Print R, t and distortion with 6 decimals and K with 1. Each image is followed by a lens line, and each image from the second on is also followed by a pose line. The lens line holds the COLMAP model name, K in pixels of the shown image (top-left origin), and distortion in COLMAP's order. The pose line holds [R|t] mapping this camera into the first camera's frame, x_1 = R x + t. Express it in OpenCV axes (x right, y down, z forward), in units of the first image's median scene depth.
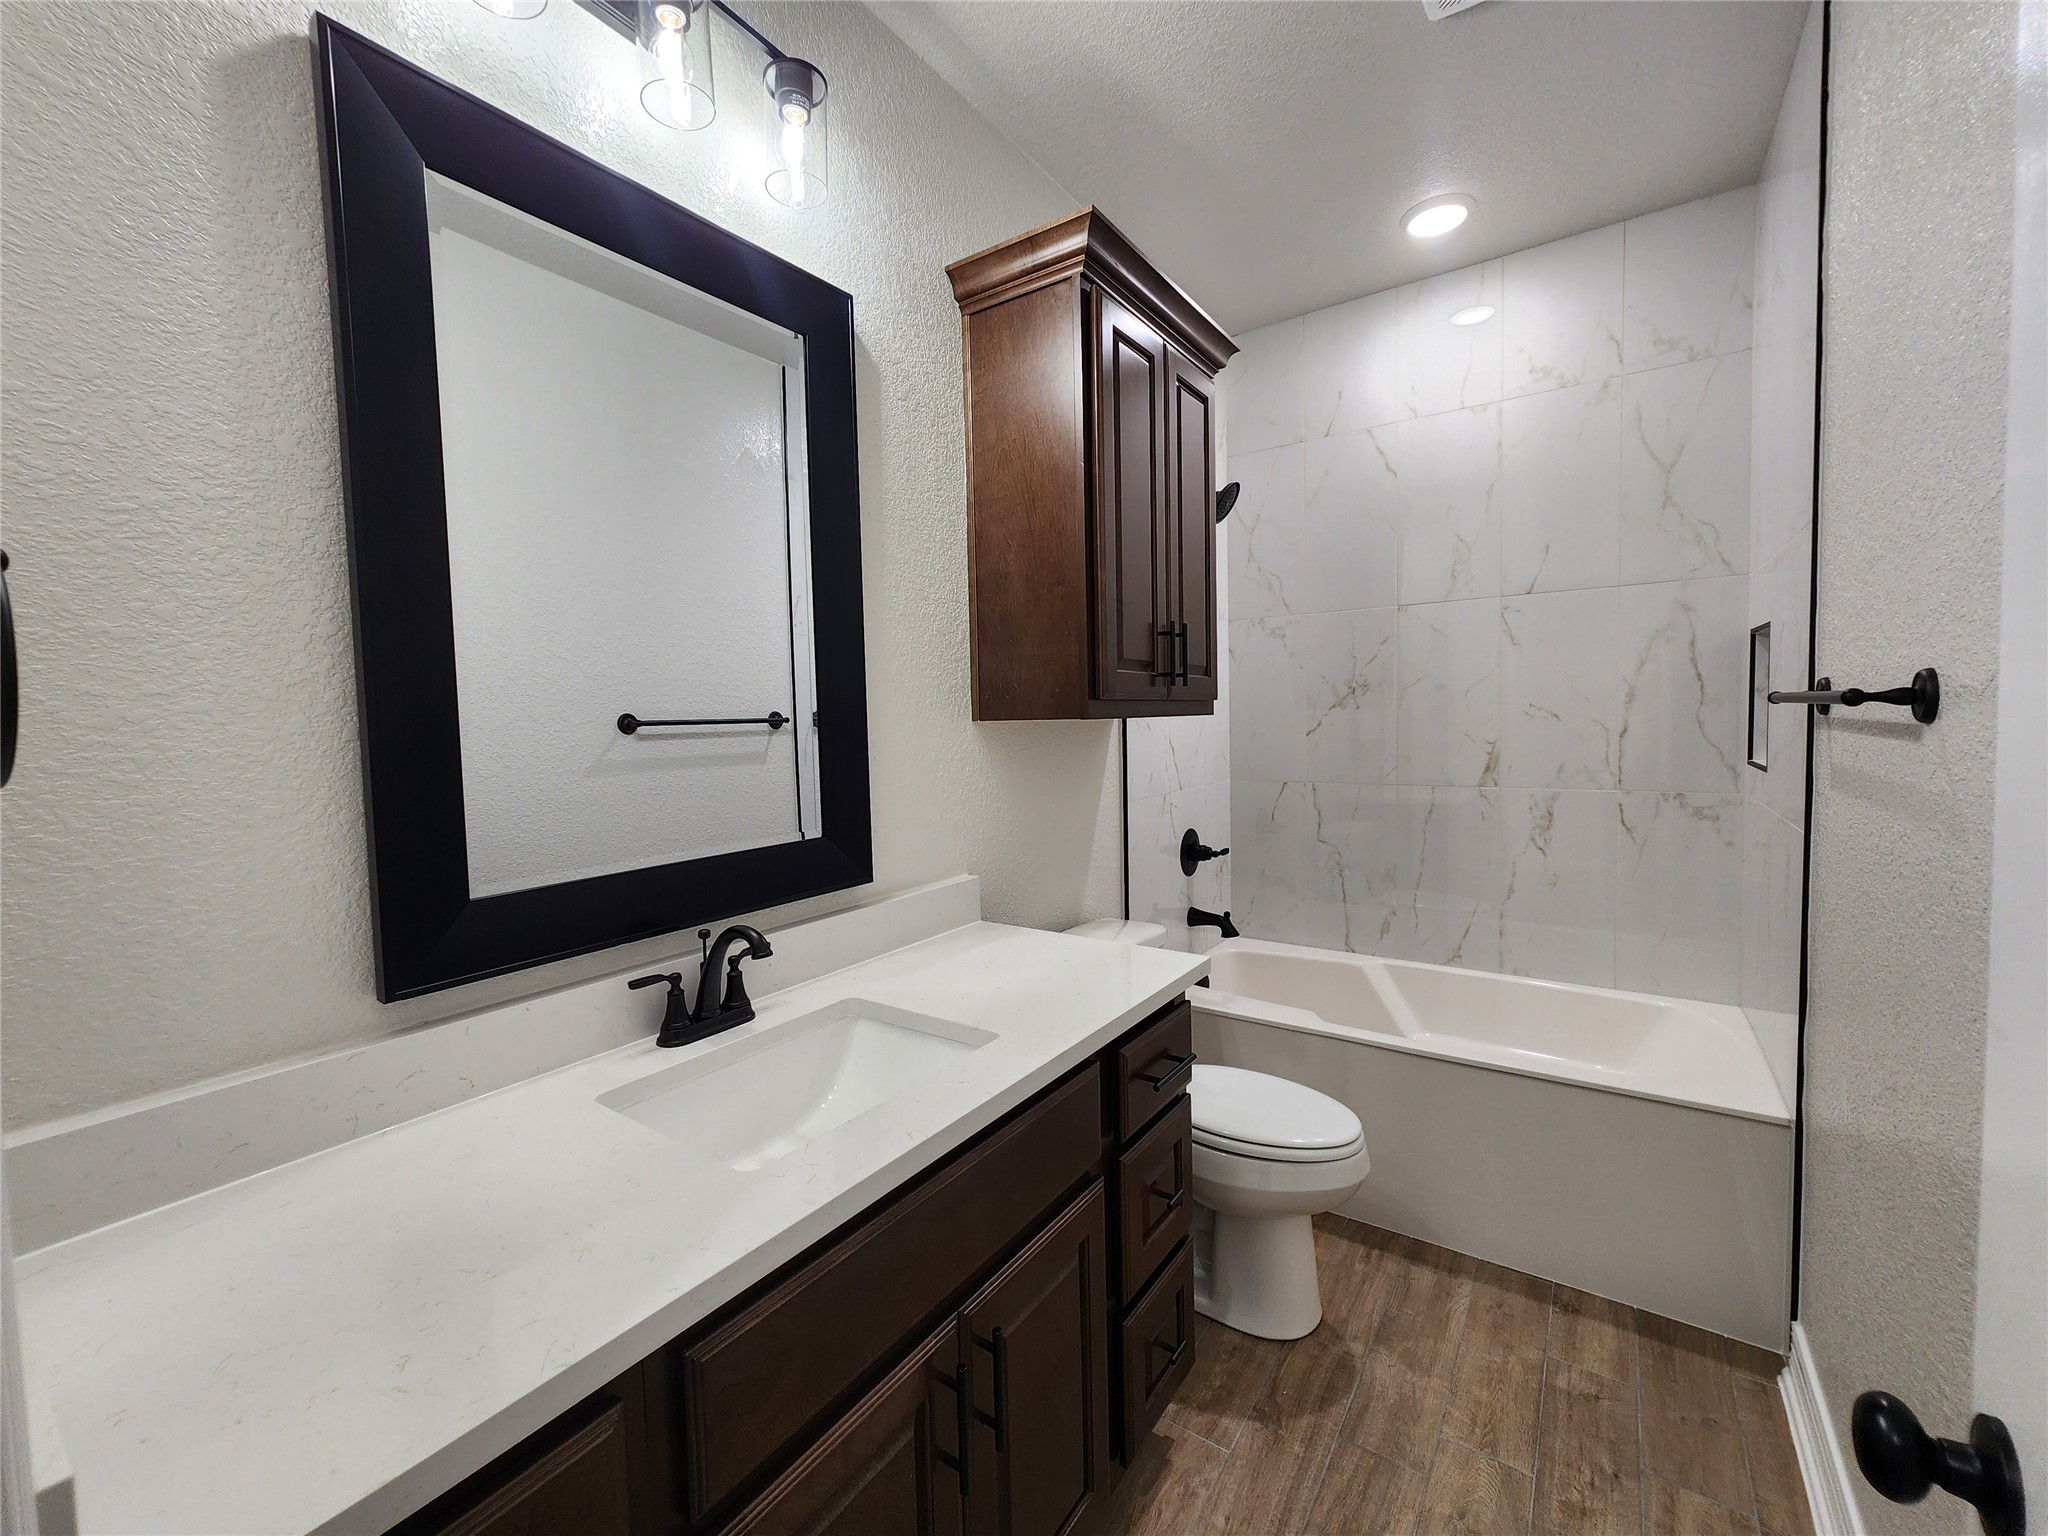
lens RADIAL K [[838.3, 0, 1010.3], [0, 838.3, 760.0], [0, 0, 1]] dist [0.001954, 0.000085]
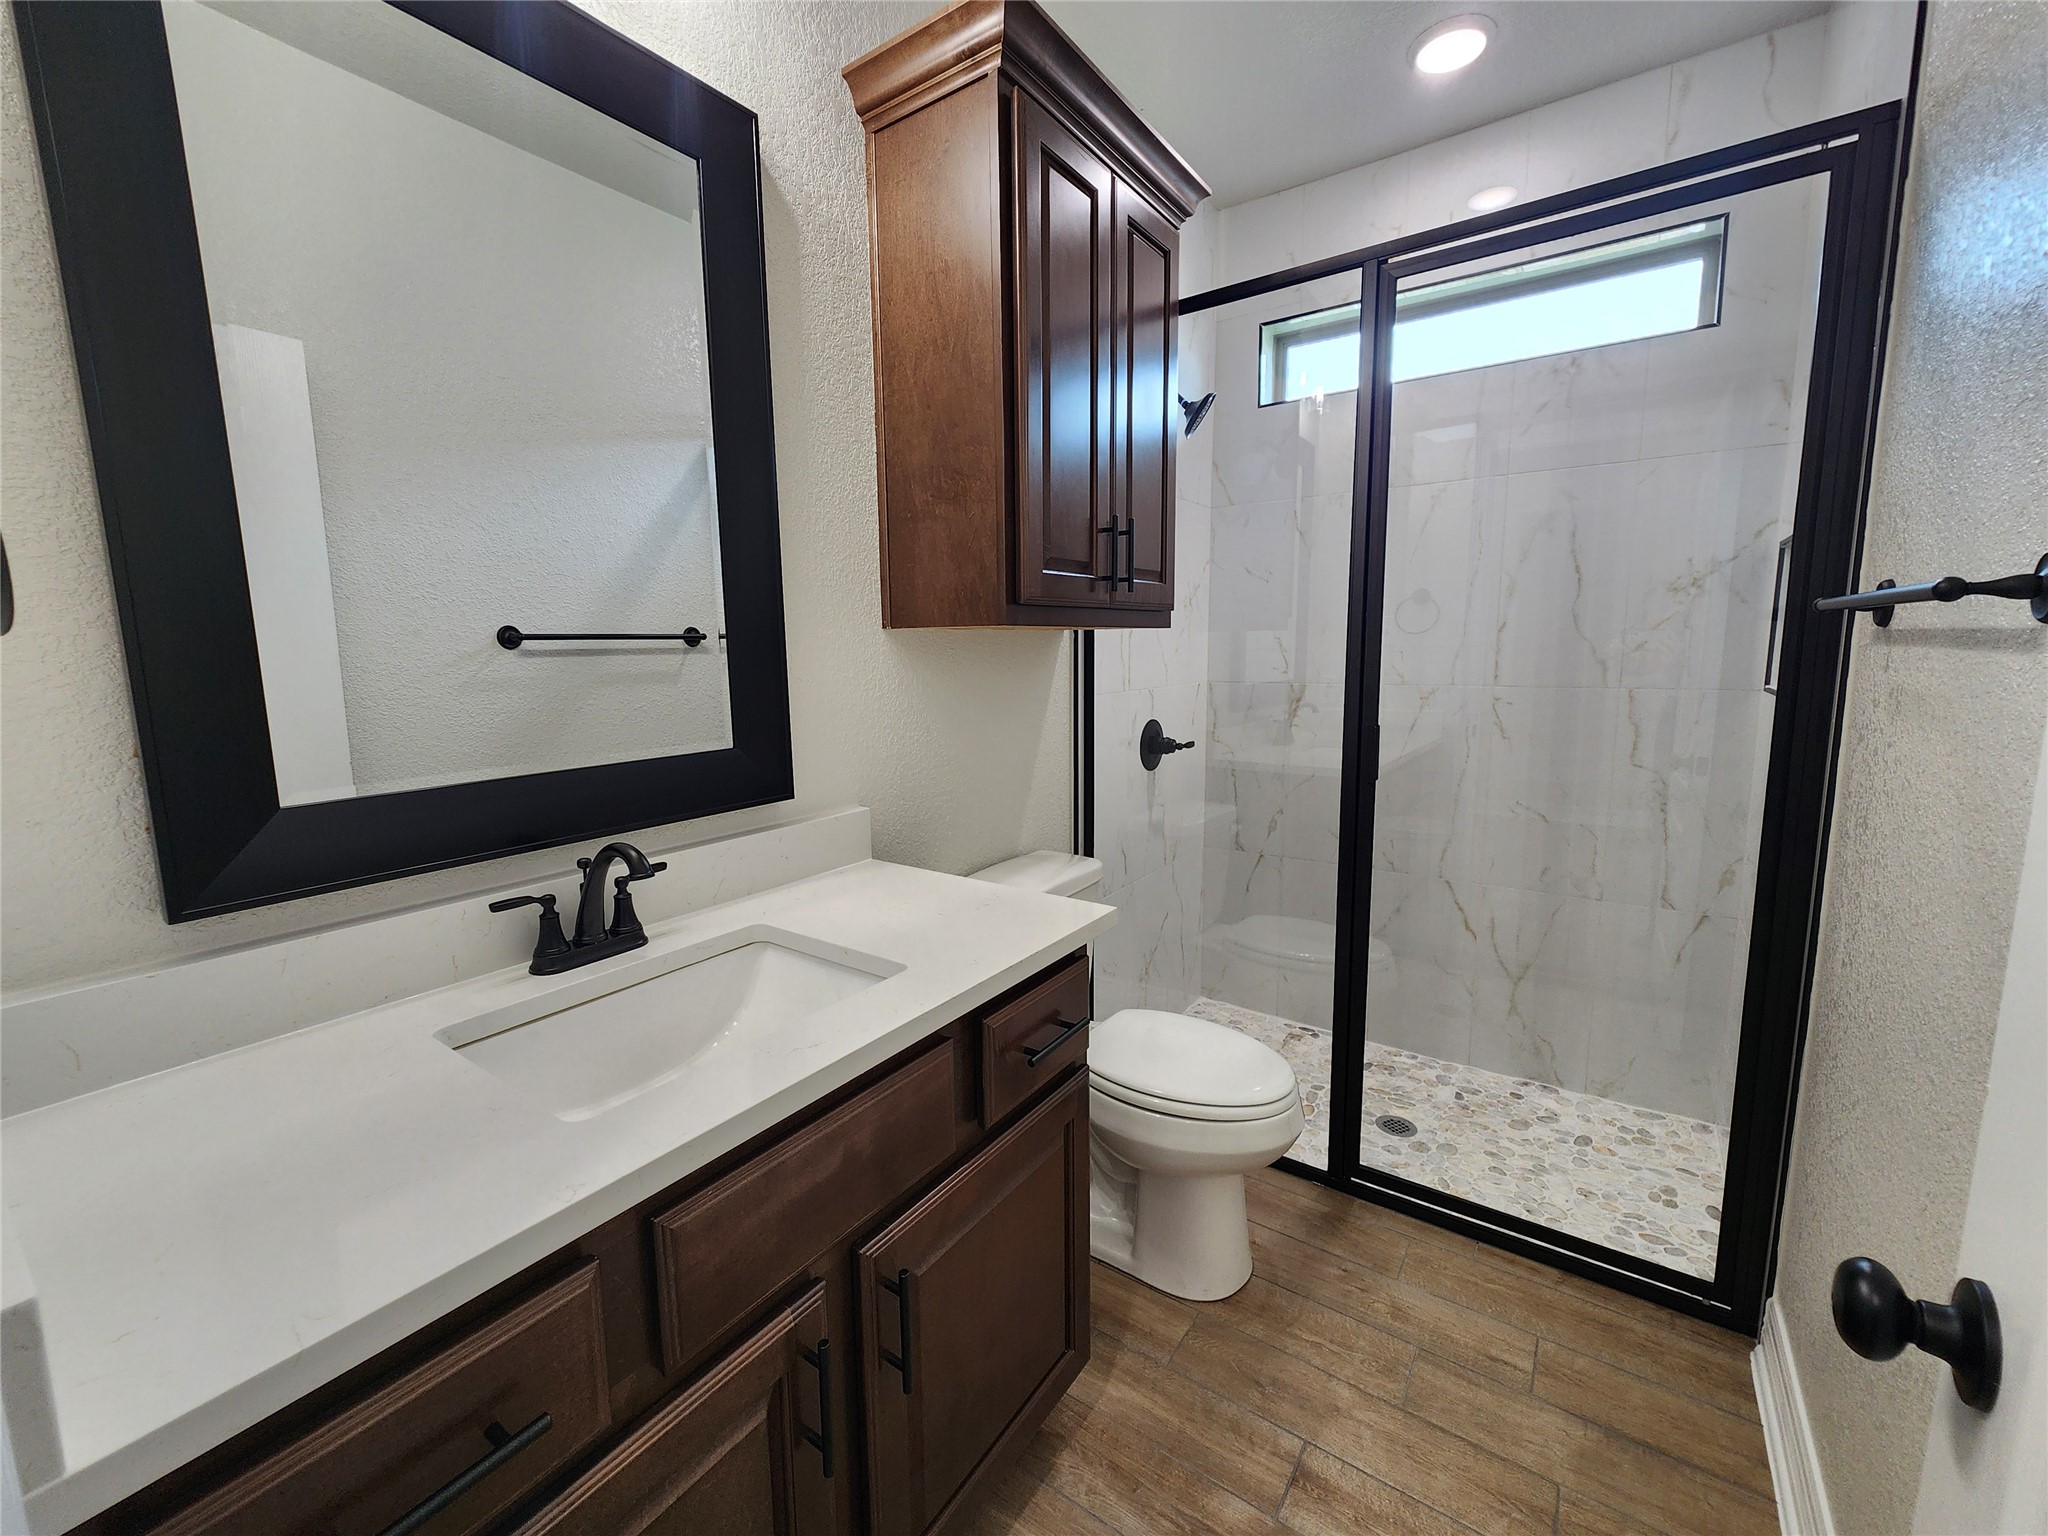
lens RADIAL K [[826.8, 0, 1030.5], [0, 826.8, 732.1], [0, 0, 1]] dist [-0.002824, -0.000244]
pose [[0.999384, 0.034362, 0.007095, 0.104407], [-0.034778, 0.996901, 0.070560, 0.000034], [-0.004649, -0.070764, 0.997482, 0.127831]]
